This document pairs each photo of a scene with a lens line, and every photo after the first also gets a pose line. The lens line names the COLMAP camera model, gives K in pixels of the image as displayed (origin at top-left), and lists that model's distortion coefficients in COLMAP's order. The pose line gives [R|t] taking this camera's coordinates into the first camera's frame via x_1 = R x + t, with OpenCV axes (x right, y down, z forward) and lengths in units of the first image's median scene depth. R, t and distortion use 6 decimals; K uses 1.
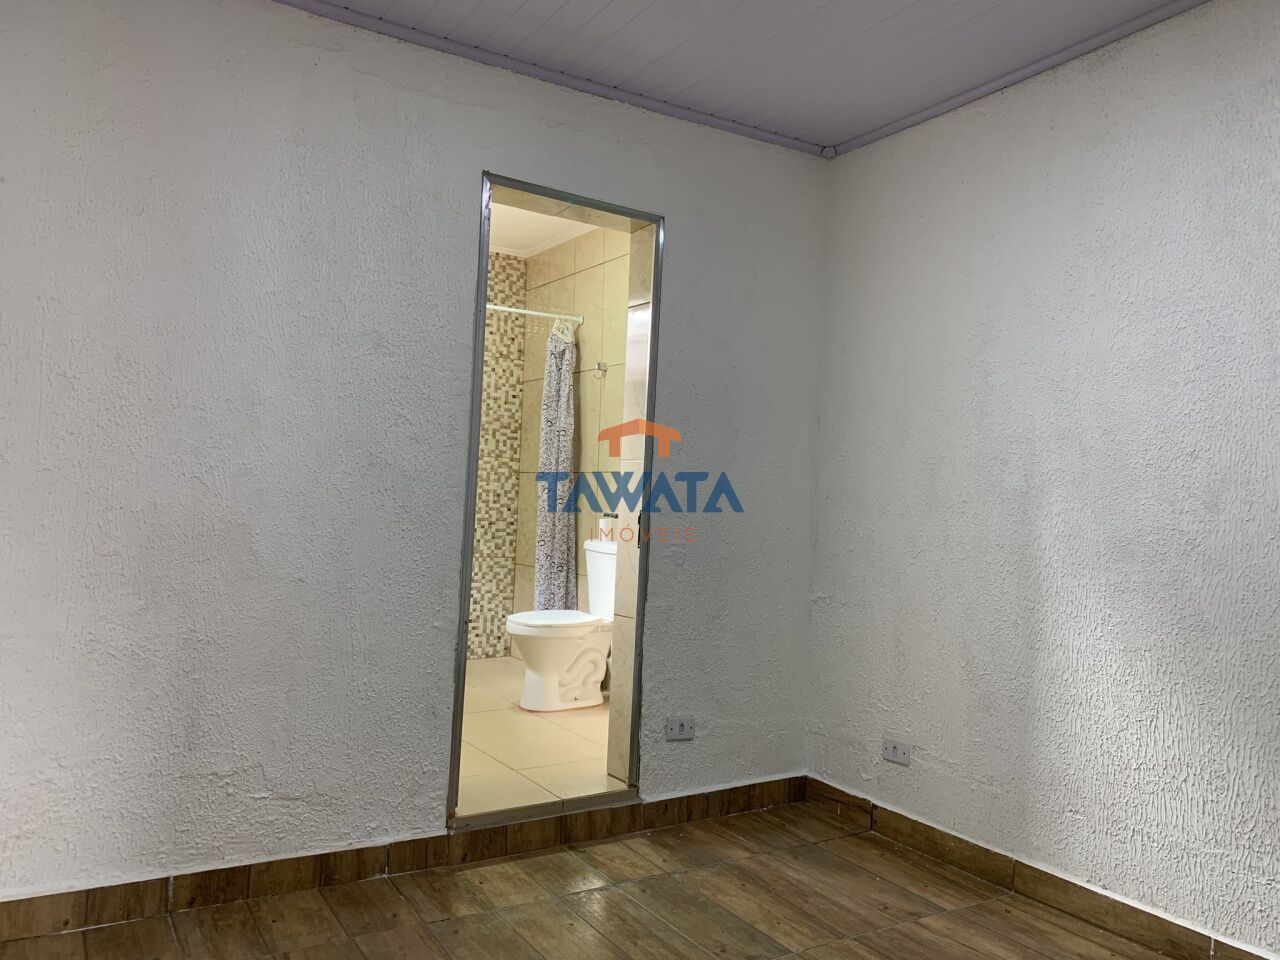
lens RADIAL K [[979.4, 0, 644.8], [0, 979.4, 472.7], [0, 0, 1]] dist [0.030952, -0.039744]
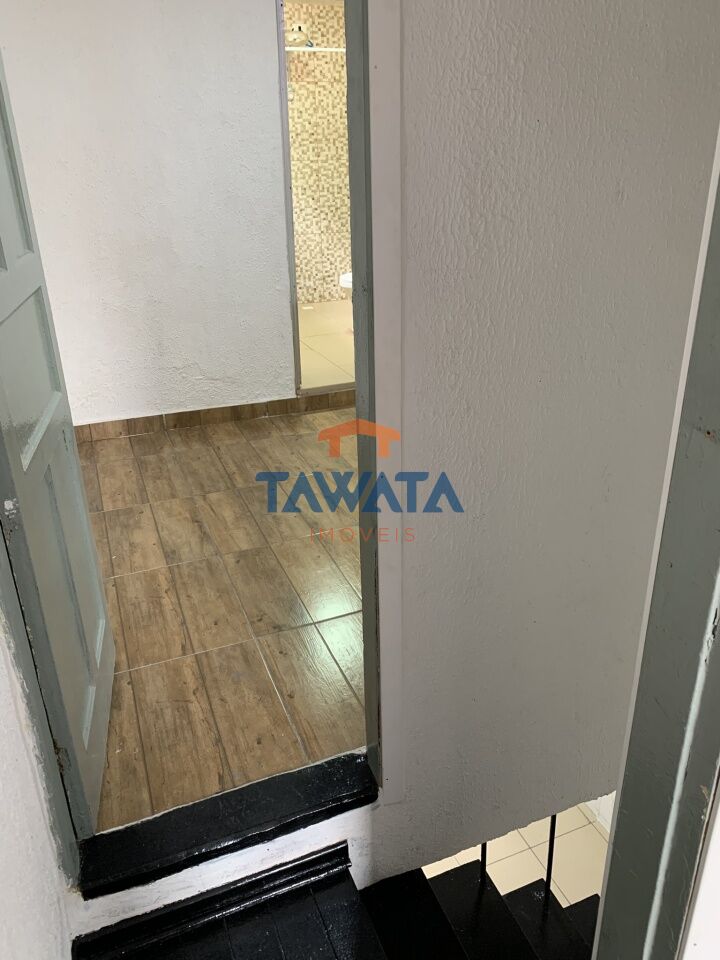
lens RADIAL K [[734.5, 0, 379.9], [0, 734.5, 470.0], [0, 0, 1]] dist [0.030952, -0.039744]
pose [[0.986126, 0.012389, -0.165537, 0.106024], [0.057167, 0.910867, 0.408721, -0.044153], [0.155846, -0.412514, 0.897521, -0.174014]]
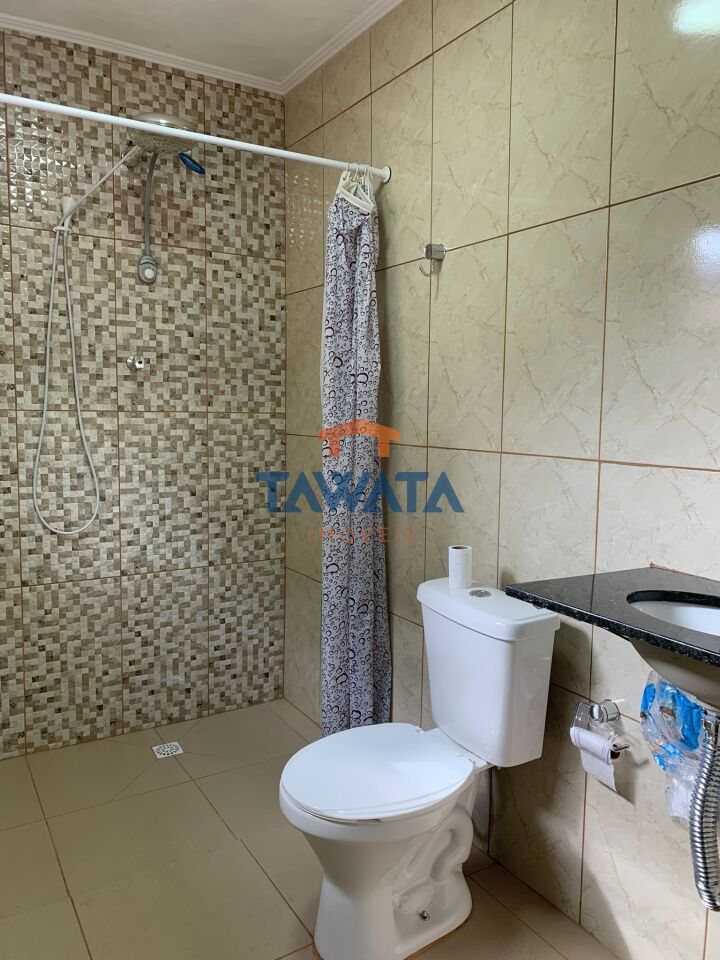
lens RADIAL K [[734.5, 0, 368.9], [0, 734.5, 487.7], [0, 0, 1]] dist [0.030952, -0.039744]
pose [[0.999695, -0.023086, -0.008793, -0.074852], [0.024080, 0.990119, 0.138146, -0.035169], [0.005517, -0.138316, 0.990373, 0.549746]]
